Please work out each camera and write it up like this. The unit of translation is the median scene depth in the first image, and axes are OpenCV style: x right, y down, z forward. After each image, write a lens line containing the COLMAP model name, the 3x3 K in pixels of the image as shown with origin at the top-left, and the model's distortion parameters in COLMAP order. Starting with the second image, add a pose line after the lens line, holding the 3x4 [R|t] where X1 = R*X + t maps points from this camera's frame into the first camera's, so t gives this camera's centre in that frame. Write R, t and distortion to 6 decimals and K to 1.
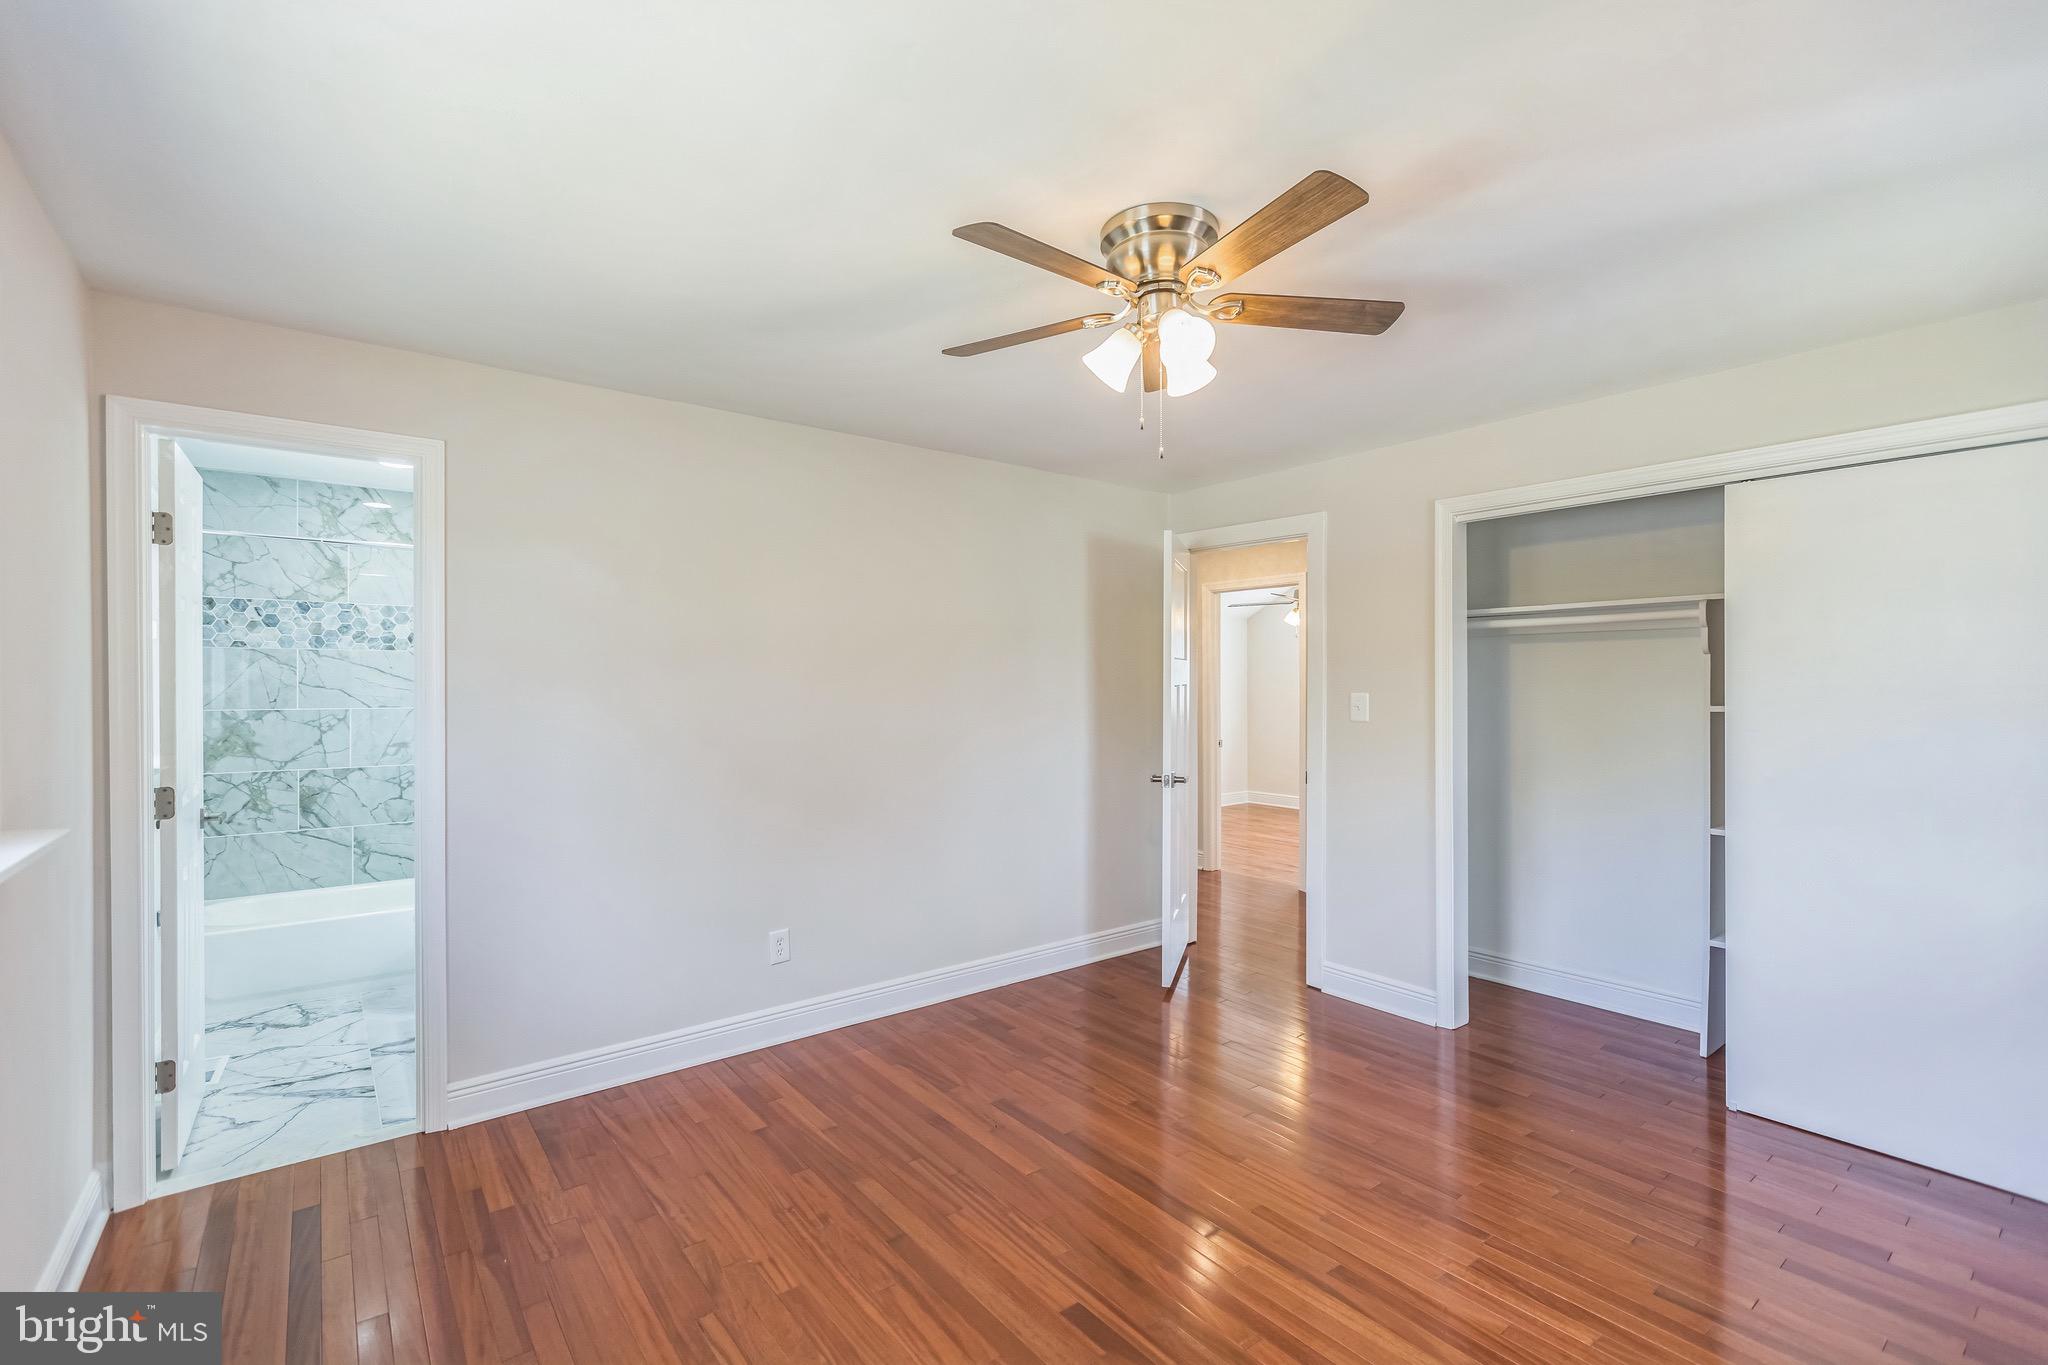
lens RADIAL K [[903.6, 0, 1024.0], [0, 903.6, 682.5], [0, 0, 1]] dist [0.002286, 0.000132]
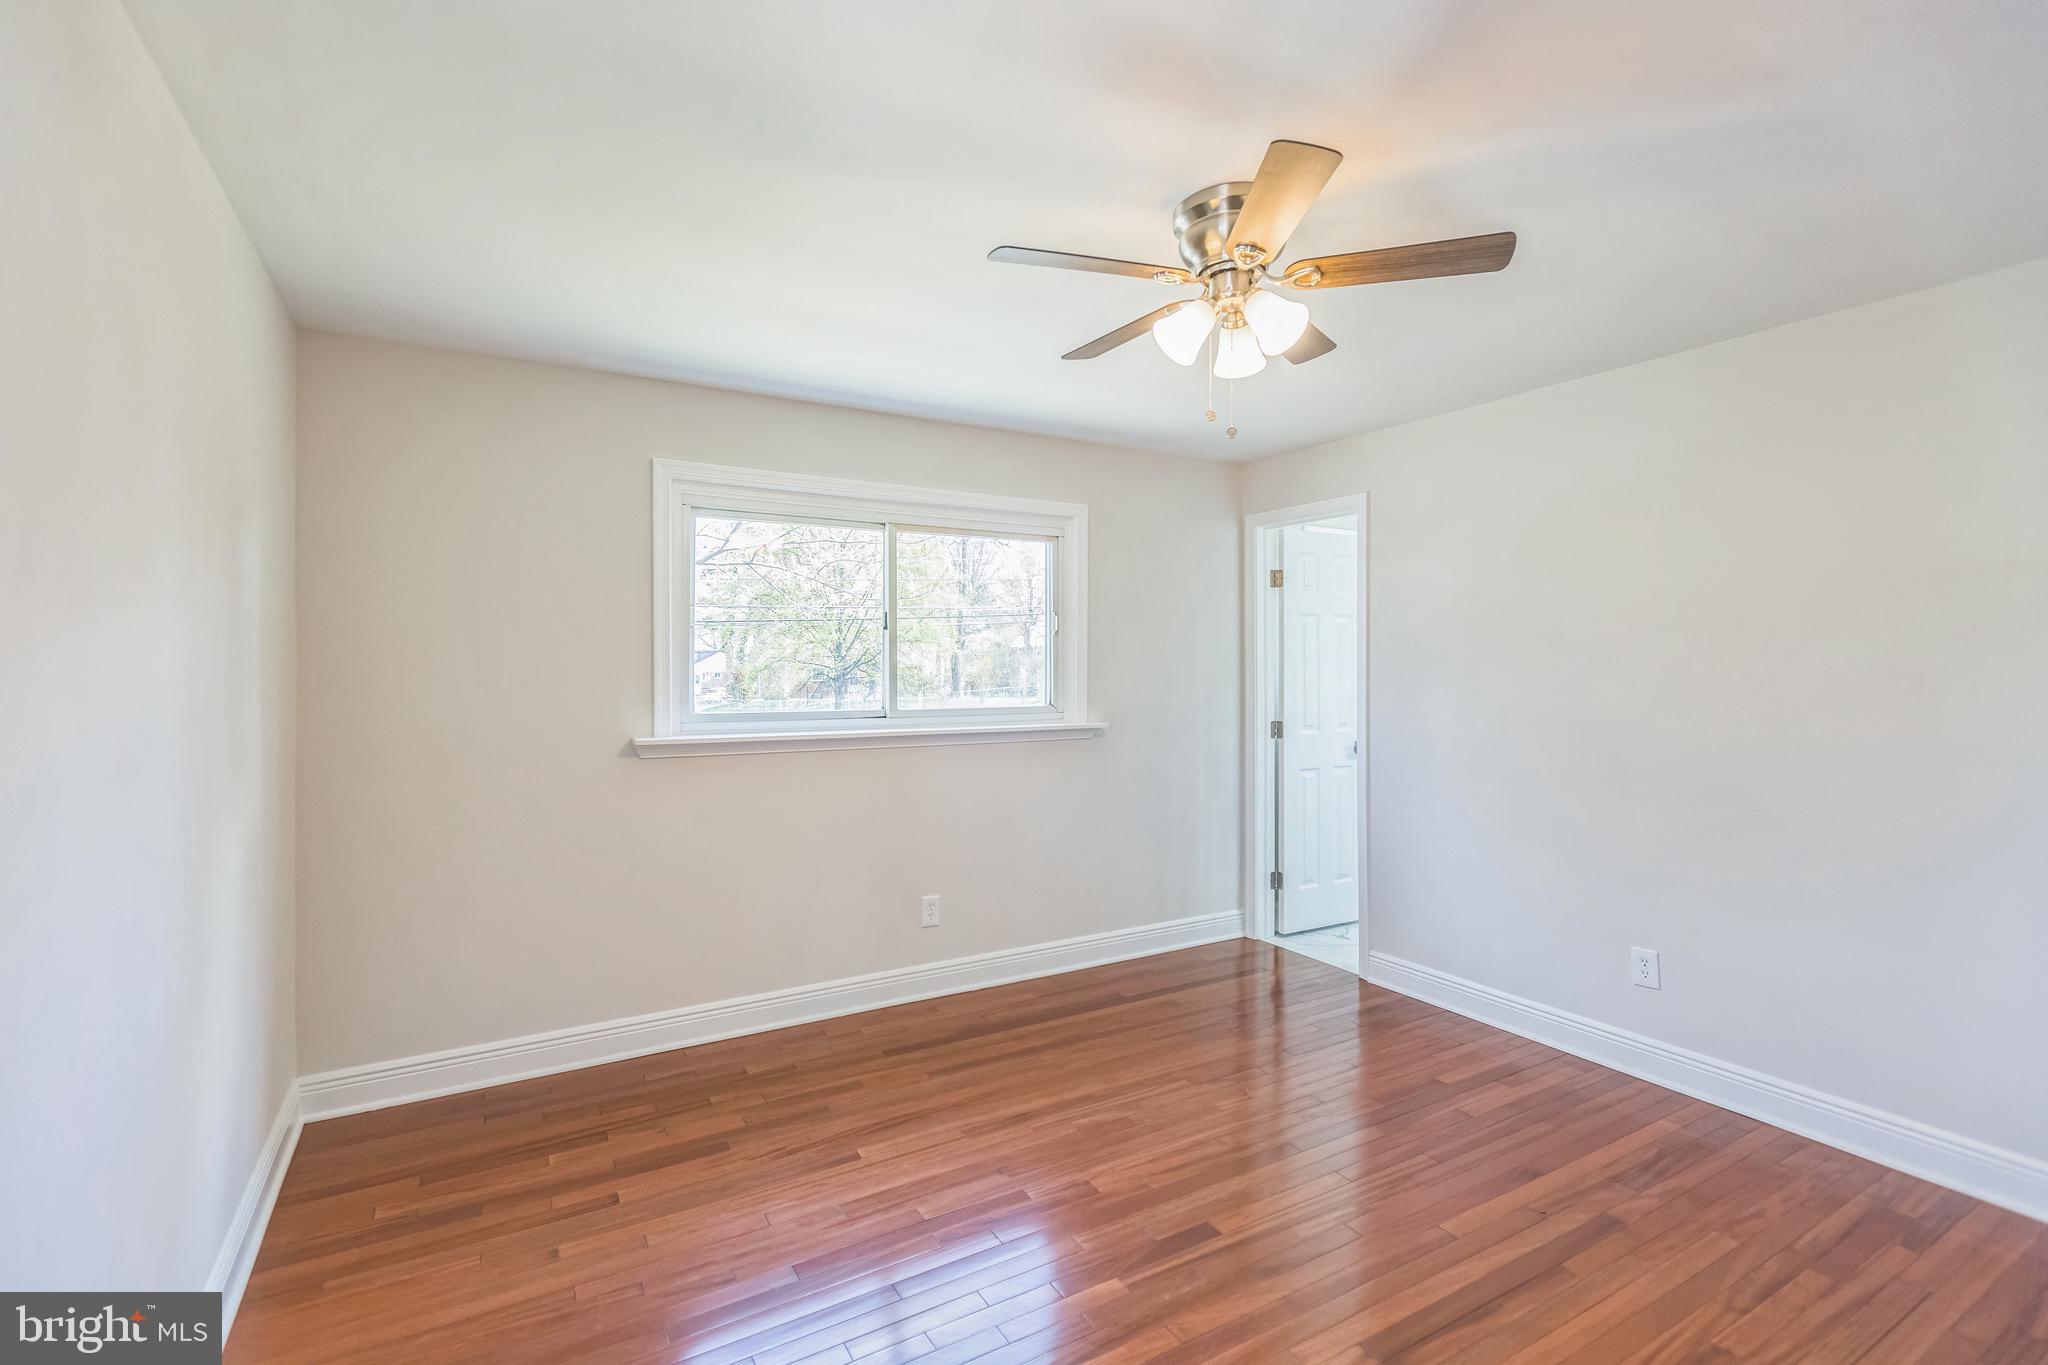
lens RADIAL K [[942.5, 0, 1027.6], [0, 942.5, 663.0], [0, 0, 1]] dist [0.000393, -0.000052]
pose [[-0.128104, -0.002246, -0.991758, 0.901440], [-0.001133, 0.999997, -0.002118, 0.003905], [0.991760, 0.000853, -0.128107, 0.680508]]
